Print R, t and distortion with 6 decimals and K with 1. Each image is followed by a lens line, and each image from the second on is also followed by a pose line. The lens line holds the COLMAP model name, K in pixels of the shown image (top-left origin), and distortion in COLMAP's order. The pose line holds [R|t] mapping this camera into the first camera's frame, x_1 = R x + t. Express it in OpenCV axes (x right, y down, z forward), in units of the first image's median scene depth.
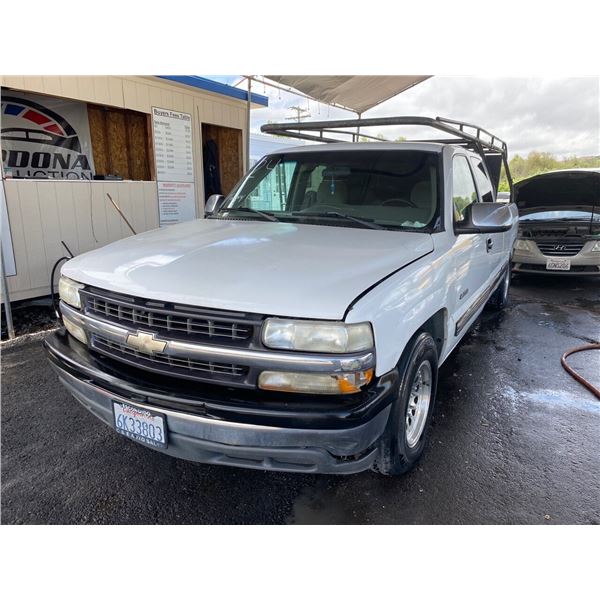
lens RADIAL K [[490.6, 0, 313.0], [0, 490.6, 307.8], [0, 0, 1]] dist [0.000103, -0.008606]
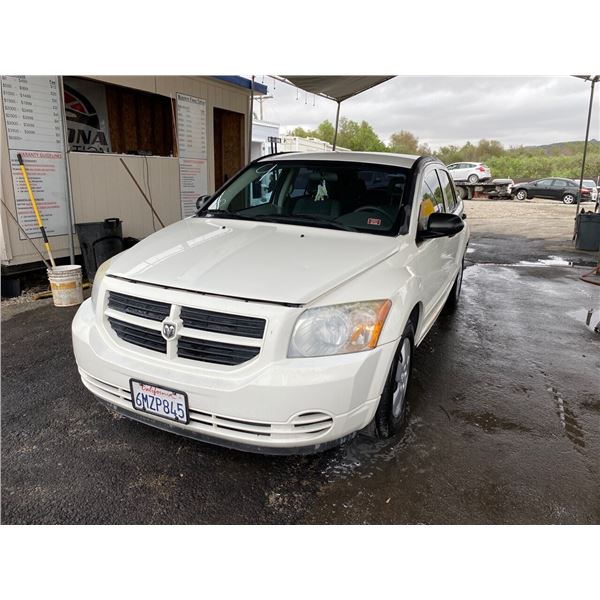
lens RADIAL K [[490.6, 0, 324.8], [0, 490.6, 298.8], [0, 0, 1]] dist [0.000103, -0.008606]
pose [[0.993677, -0.001723, 0.112267, -0.099234], [-0.000317, 0.999835, 0.018150, 0.049537], [-0.112280, -0.018071, 0.993512, -0.177536]]
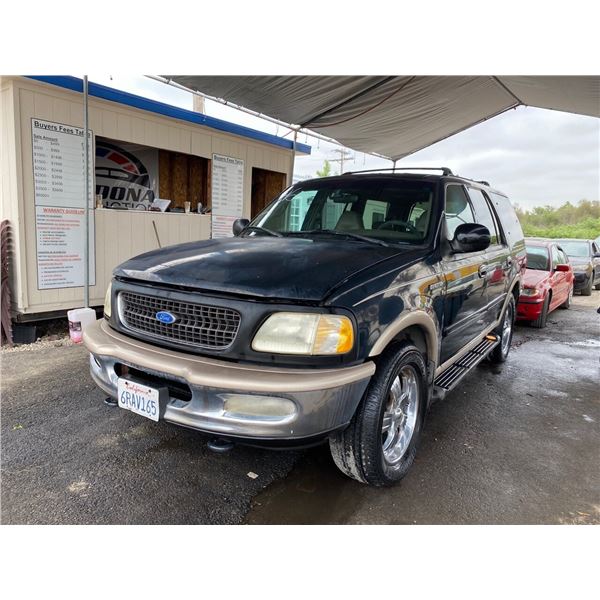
lens RADIAL K [[490.6, 0, 290.7], [0, 490.6, 297.7], [0, 0, 1]] dist [0.000103, -0.008606]
pose [[0.991360, 0.060674, -0.116297, 0.016705], [-0.071163, 0.993552, -0.088264, 0.026405], [0.110192, 0.095777, 0.989285, -0.111145]]
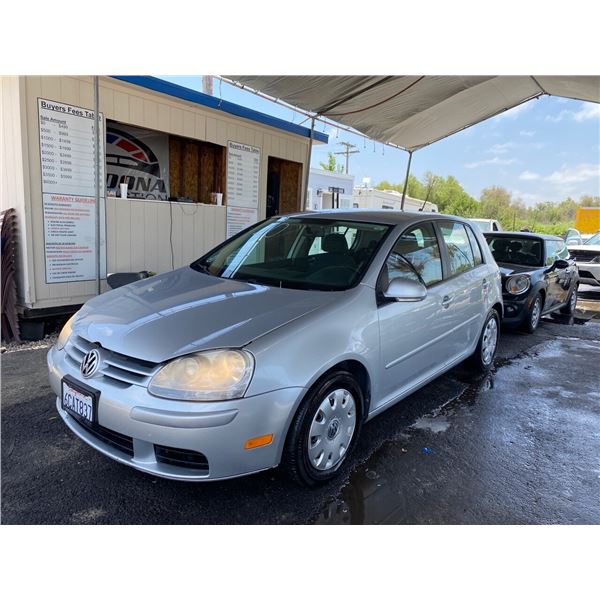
lens RADIAL K [[490.6, 0, 300.7], [0, 490.6, 304.0], [0, 0, 1]] dist [0.000103, -0.008606]
pose [[0.992747, 0.067850, -0.099244, -0.021941], [-0.074509, 0.995099, -0.065008, 0.023441], [0.094347, 0.071932, 0.992937, -0.072532]]
